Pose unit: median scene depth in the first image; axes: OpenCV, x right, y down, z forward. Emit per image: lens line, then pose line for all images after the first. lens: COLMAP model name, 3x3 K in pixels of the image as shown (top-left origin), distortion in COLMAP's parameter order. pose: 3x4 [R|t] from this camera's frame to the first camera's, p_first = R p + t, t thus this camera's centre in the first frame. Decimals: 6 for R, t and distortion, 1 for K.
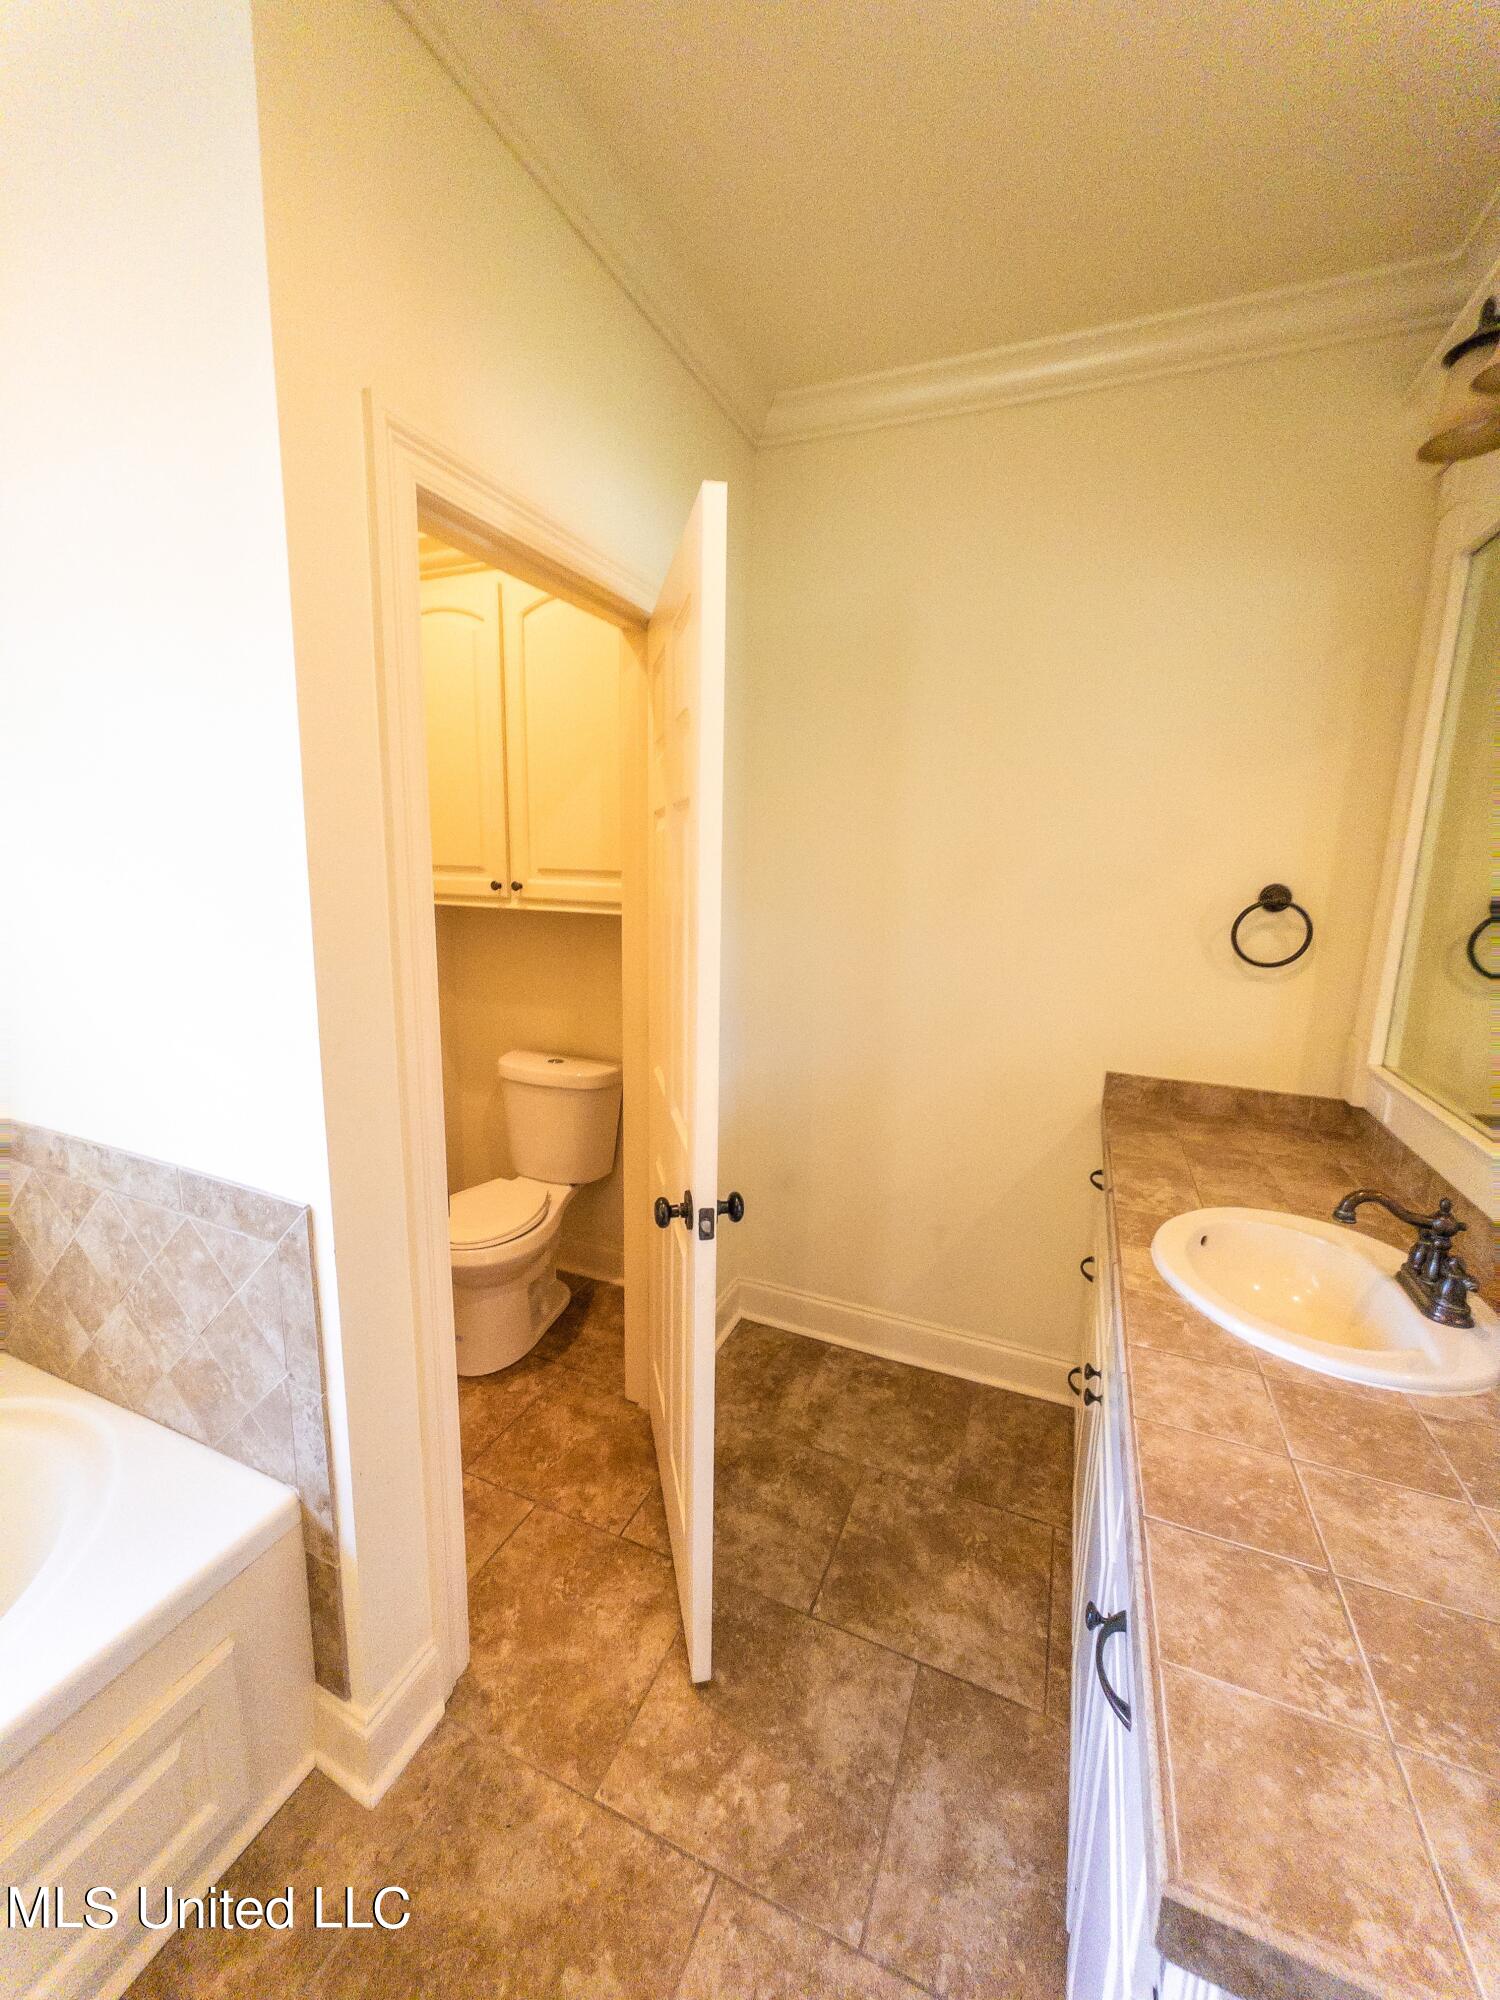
lens RADIAL K [[796.9, 0, 736.9], [0, 796.9, 991.7], [0, 0, 1]] dist [-0.007090, 0.004700]
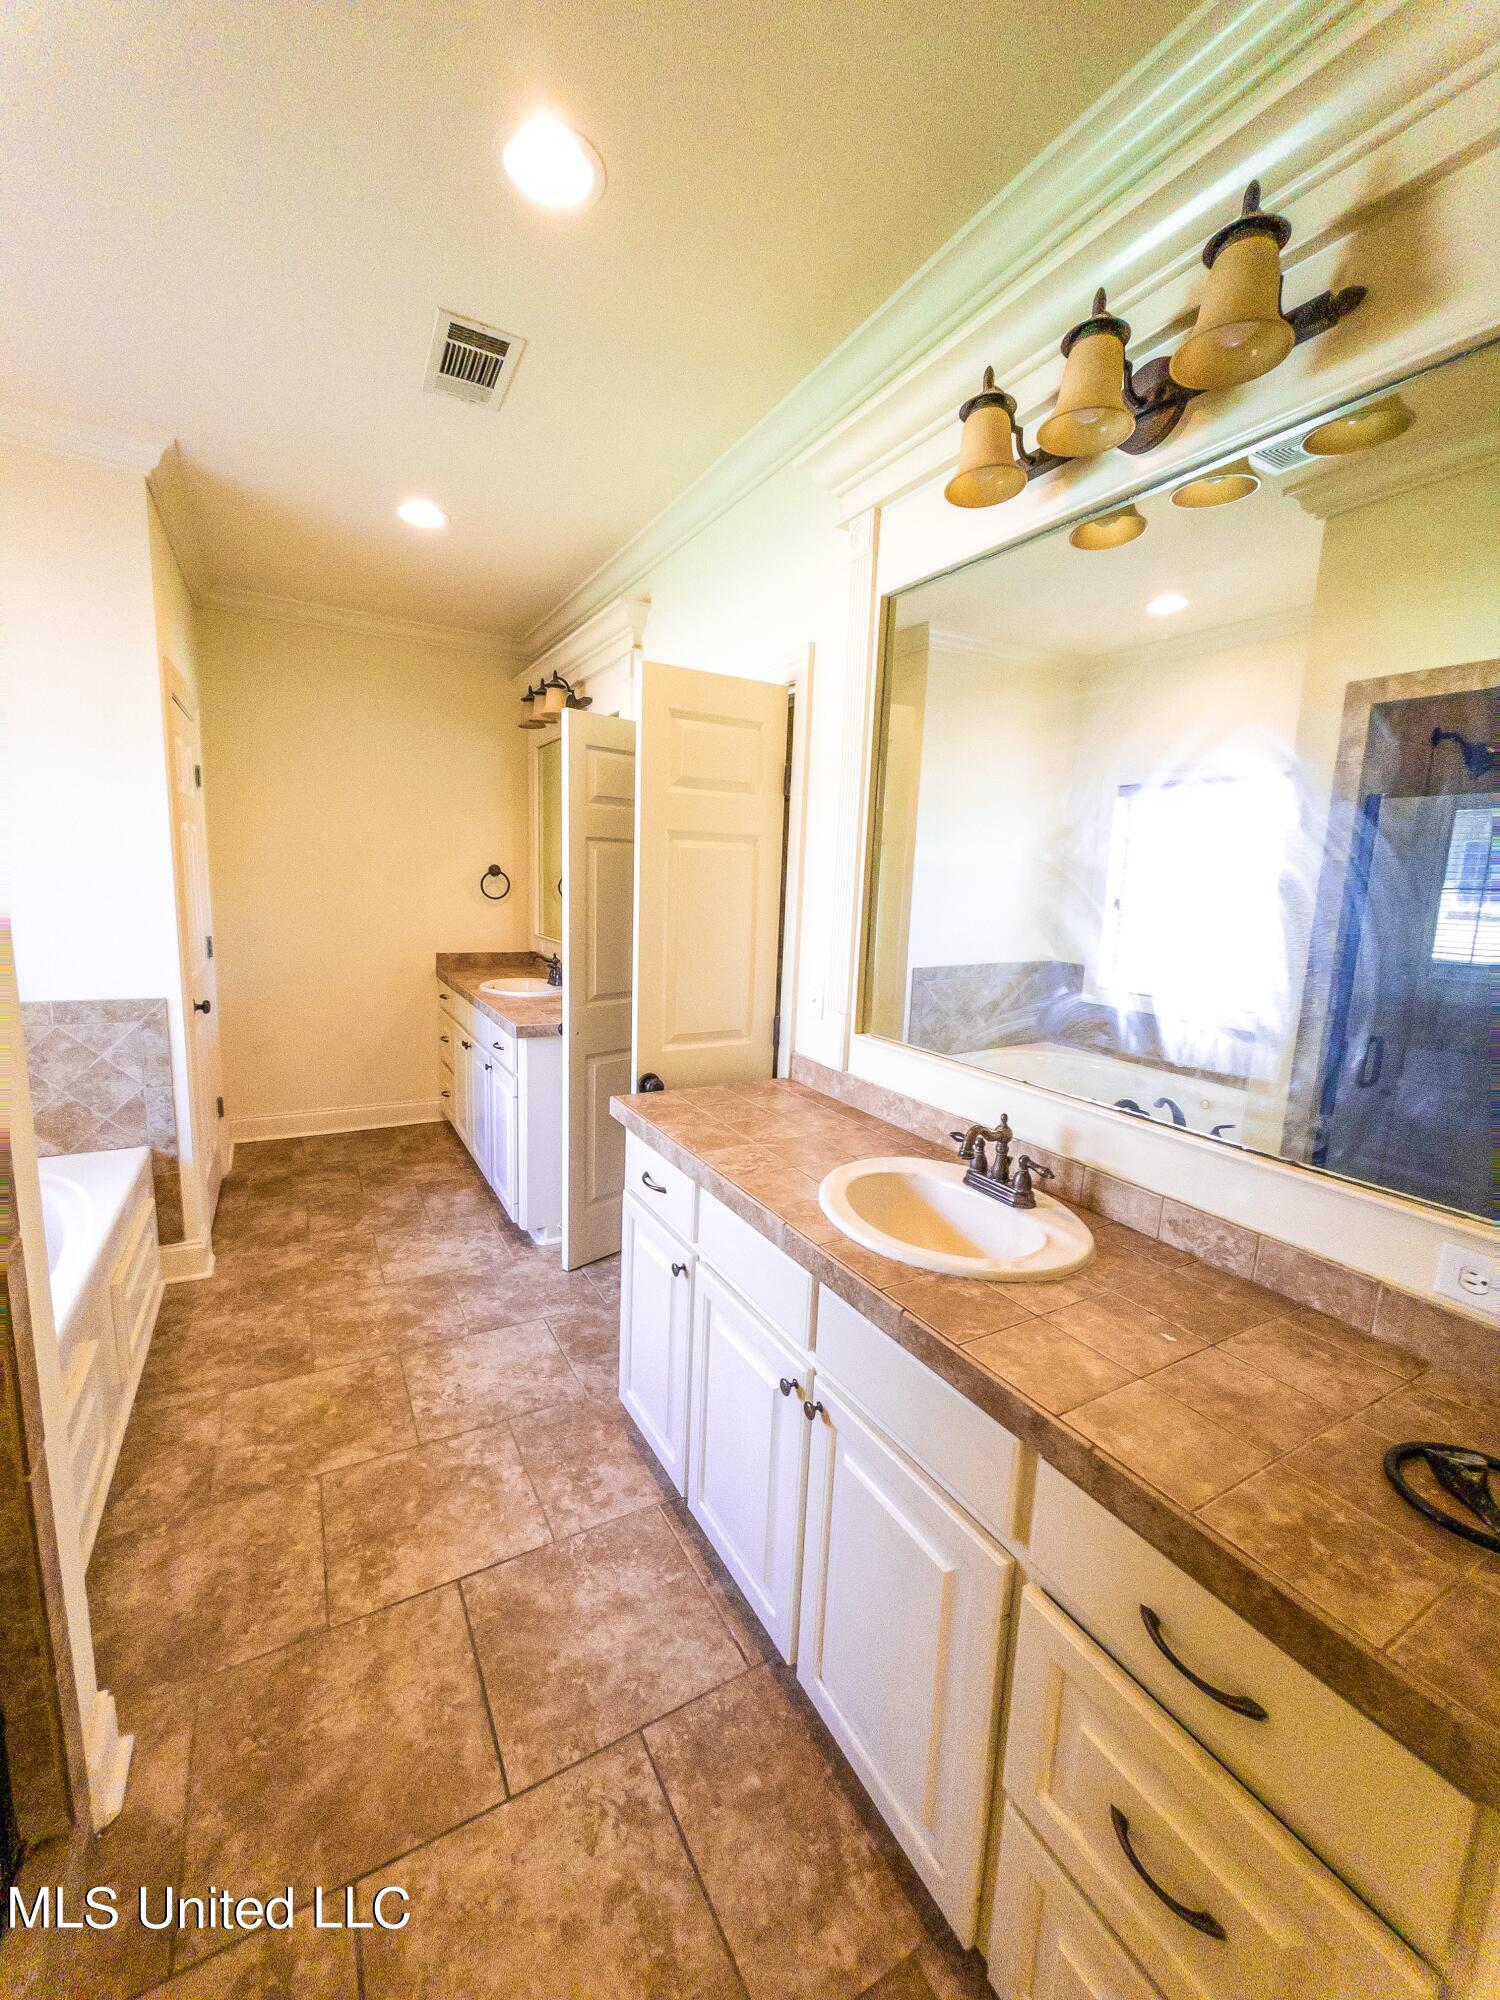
lens RADIAL K [[796.9, 0, 736.9], [0, 796.9, 991.7], [0, 0, 1]] dist [-0.007090, 0.004700]
pose [[0.607392, -0.118502, 0.785514, -1.177354], [0.112274, 0.991691, 0.062790, 0.257719], [-0.786428, 0.050055, 0.615650, -1.505453]]
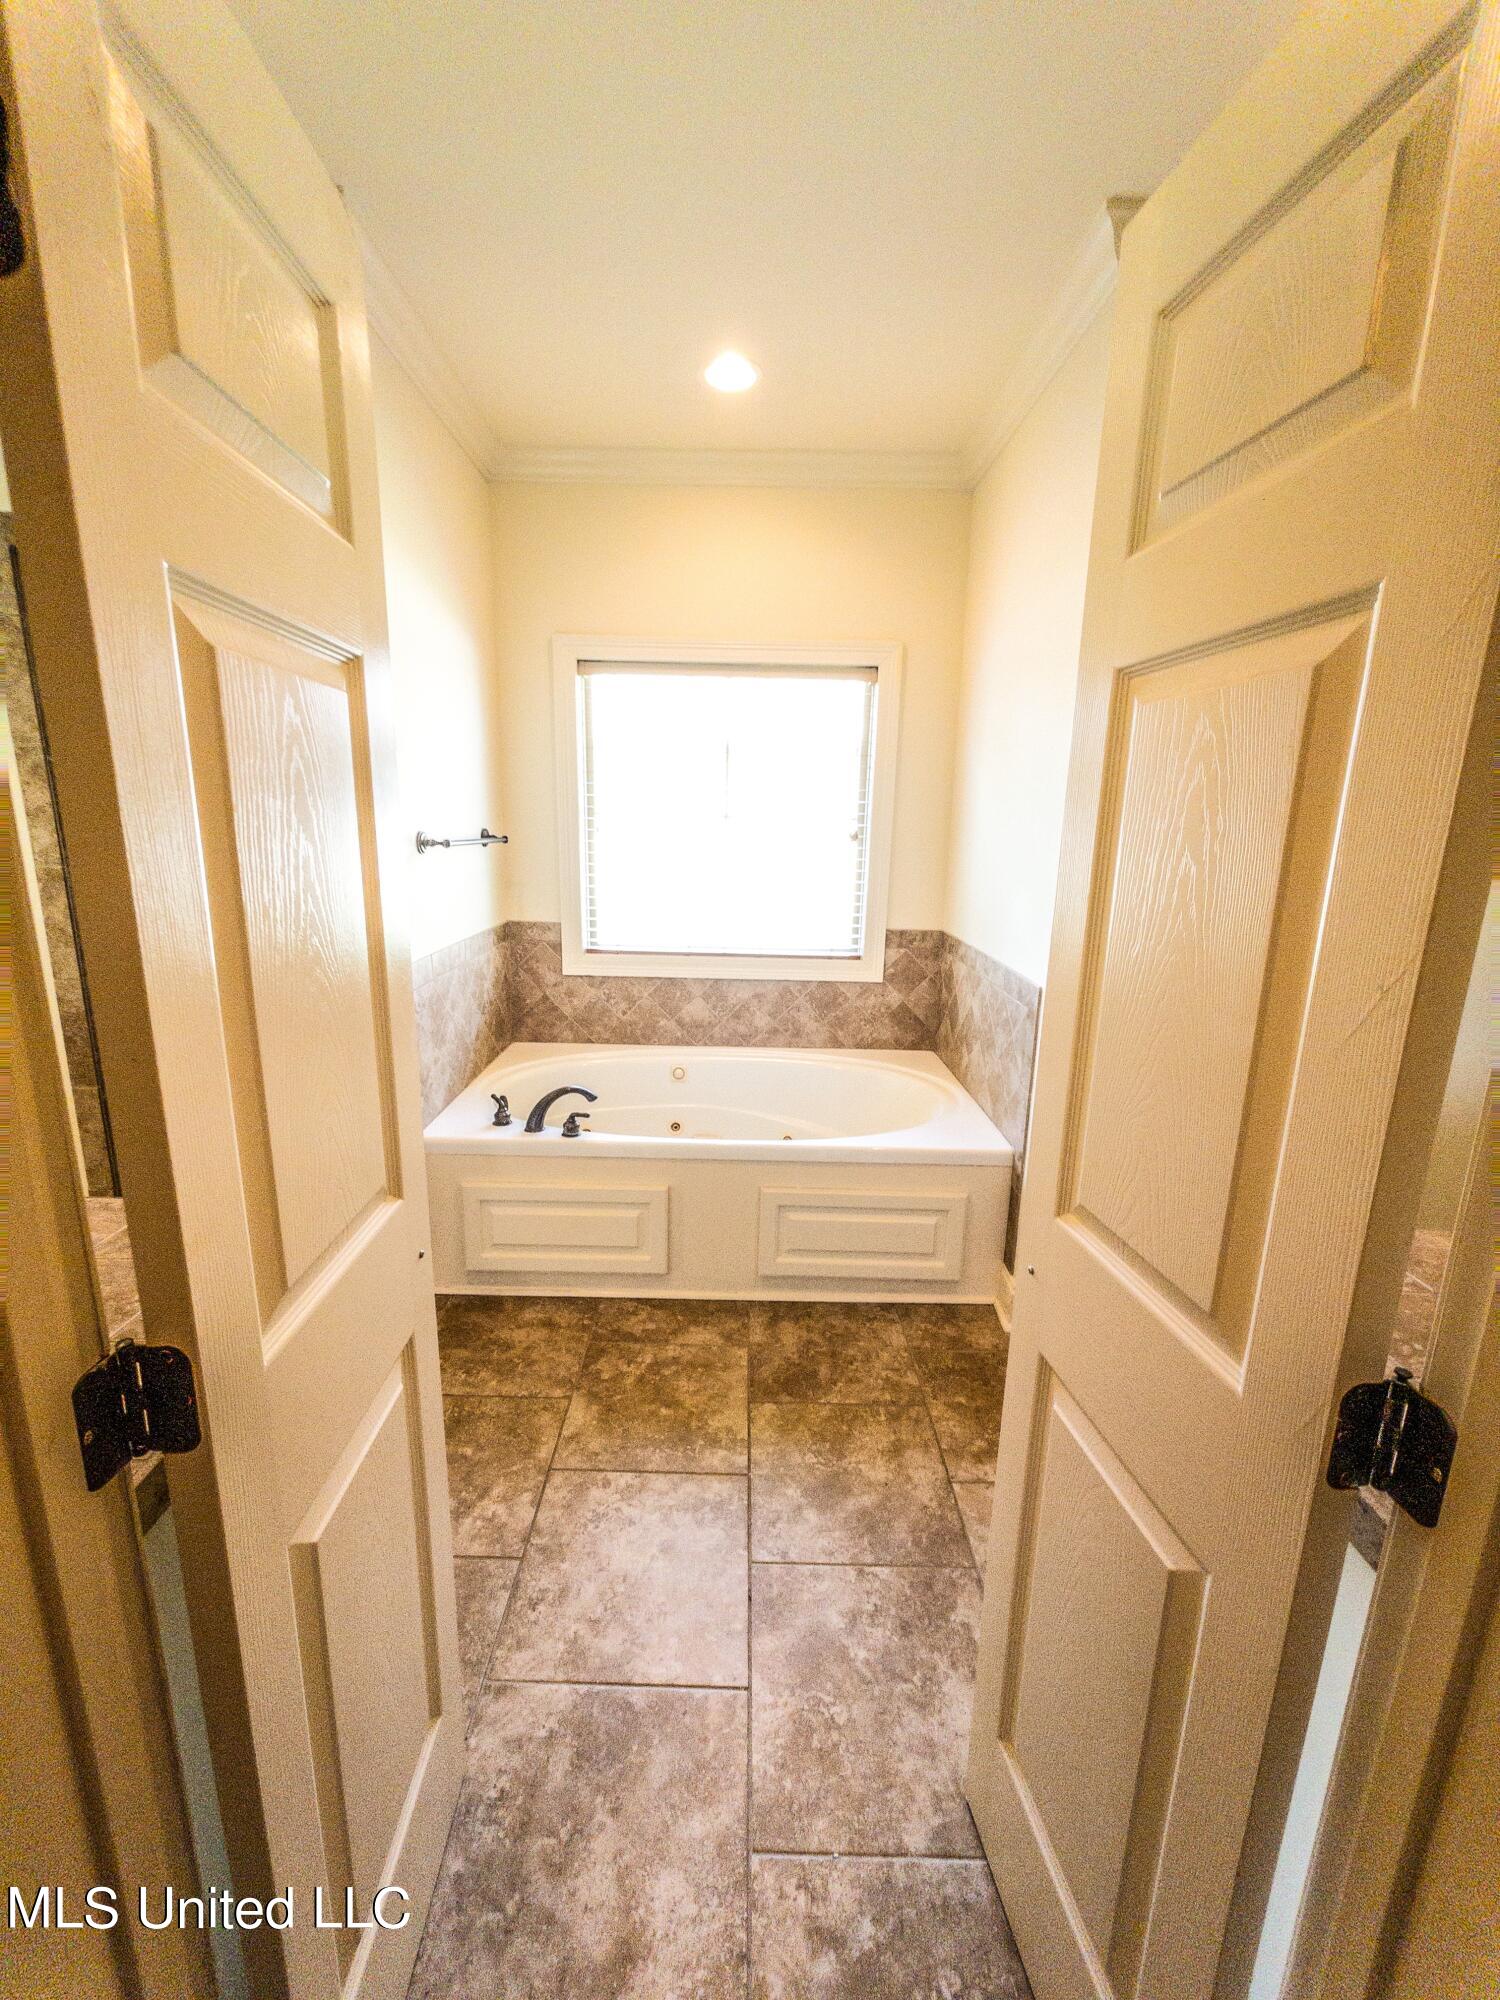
lens RADIAL K [[796.9, 0, 736.9], [0, 796.9, 991.7], [0, 0, 1]] dist [-0.007090, 0.004700]
pose [[0.394129, 0.184800, -0.900284, 0.763158], [-0.169489, 0.977389, 0.126427, 0.141070], [0.903292, 0.102760, 0.416539, -0.375181]]
